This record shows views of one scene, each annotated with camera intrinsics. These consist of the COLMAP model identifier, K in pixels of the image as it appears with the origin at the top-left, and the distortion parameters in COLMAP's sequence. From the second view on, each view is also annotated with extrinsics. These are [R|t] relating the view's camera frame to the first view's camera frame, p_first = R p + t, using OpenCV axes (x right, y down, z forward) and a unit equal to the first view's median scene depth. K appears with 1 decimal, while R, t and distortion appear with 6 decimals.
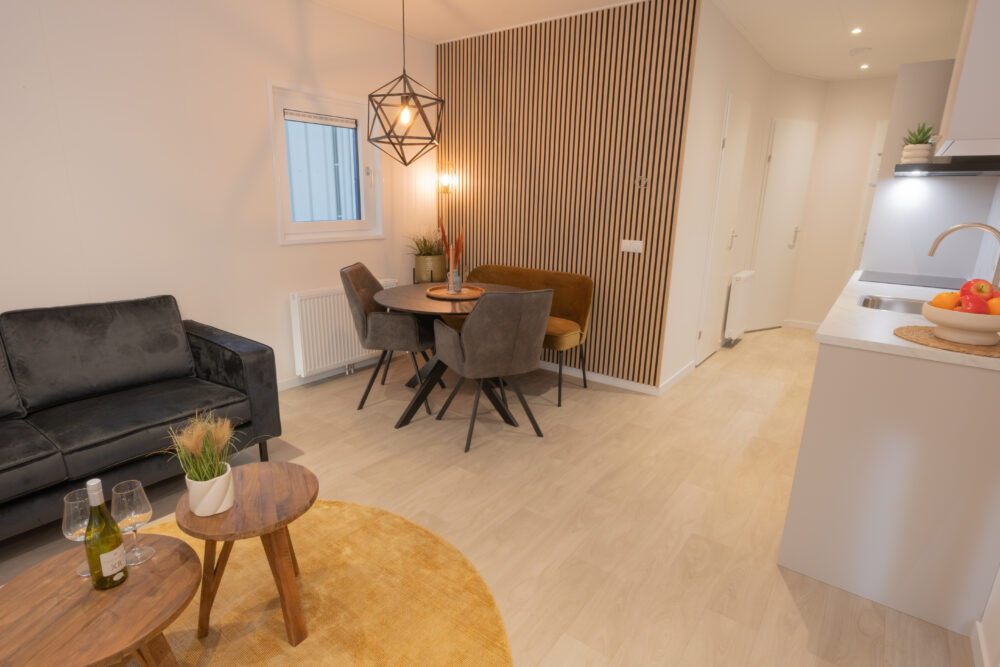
lens RADIAL K [[516.8, 0, 484.0], [0, 516.8, 335.6], [0, 0, 1]] dist [-0.000303, 0.000196]
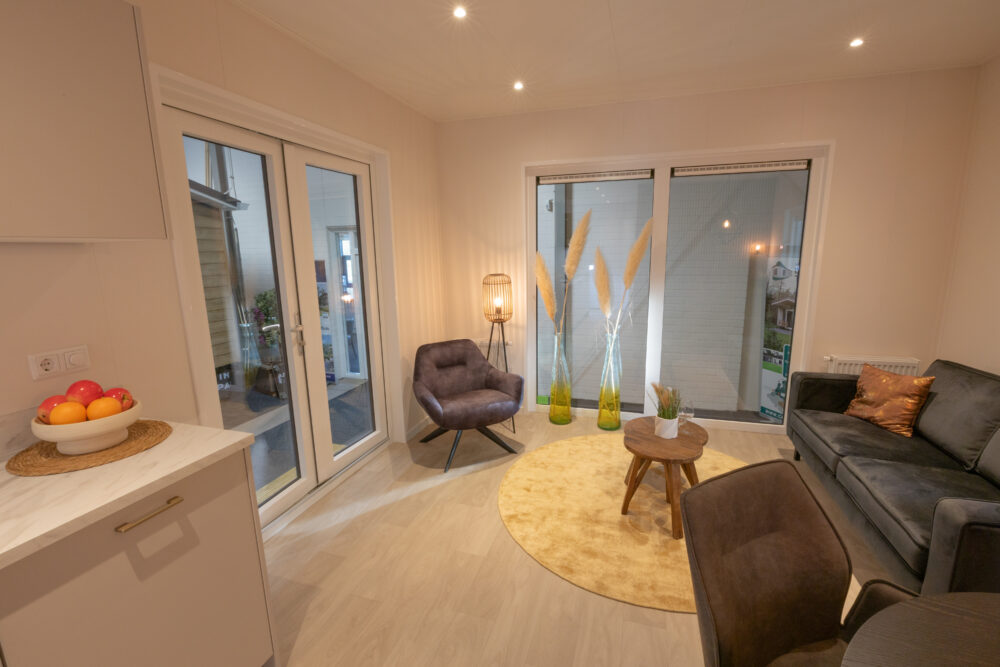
lens RADIAL K [[448.1, 0, 500.0], [0, 448.1, 333.5], [0, 0, 1]] dist [-0.002860, -0.000169]
pose [[-0.940228, 0.062478, -0.334764, 0.240785], [-0.089035, 0.903734, 0.418734, -0.266145], [0.328699, 0.423511, -0.844153, 0.860693]]
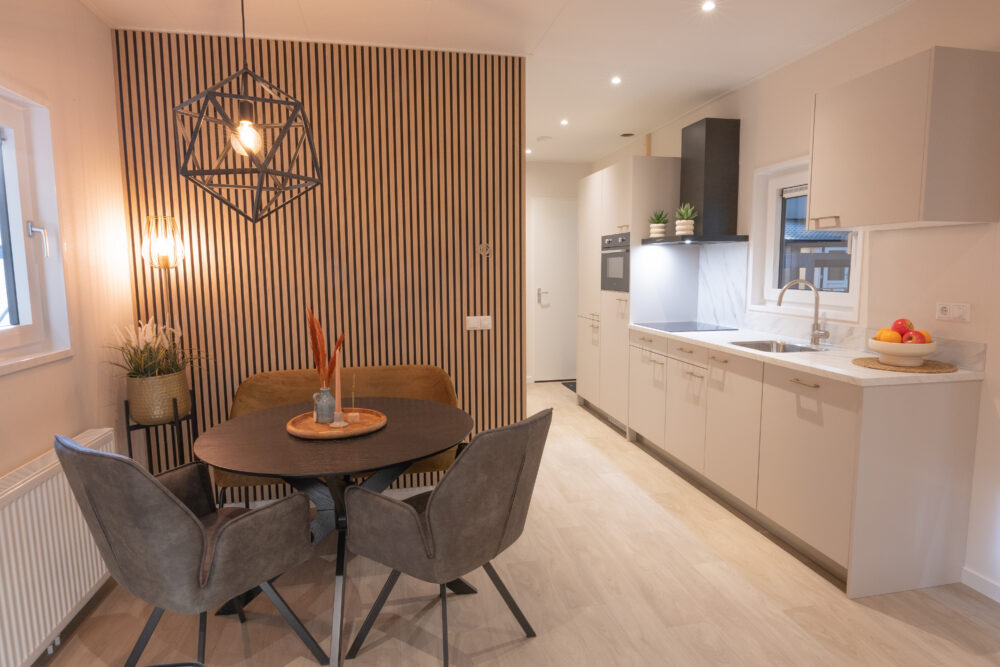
lens RADIAL K [[573.6, 0, 500.0], [0, 573.6, 333.5], [0, 0, 1]] dist [-0.005696, 0.000519]
pose [[0.650342, -0.110751, 0.751525, -0.403732], [0.216267, 0.975369, -0.043410, -0.108337], [-0.728206, 0.190761, 0.658275, 0.360108]]
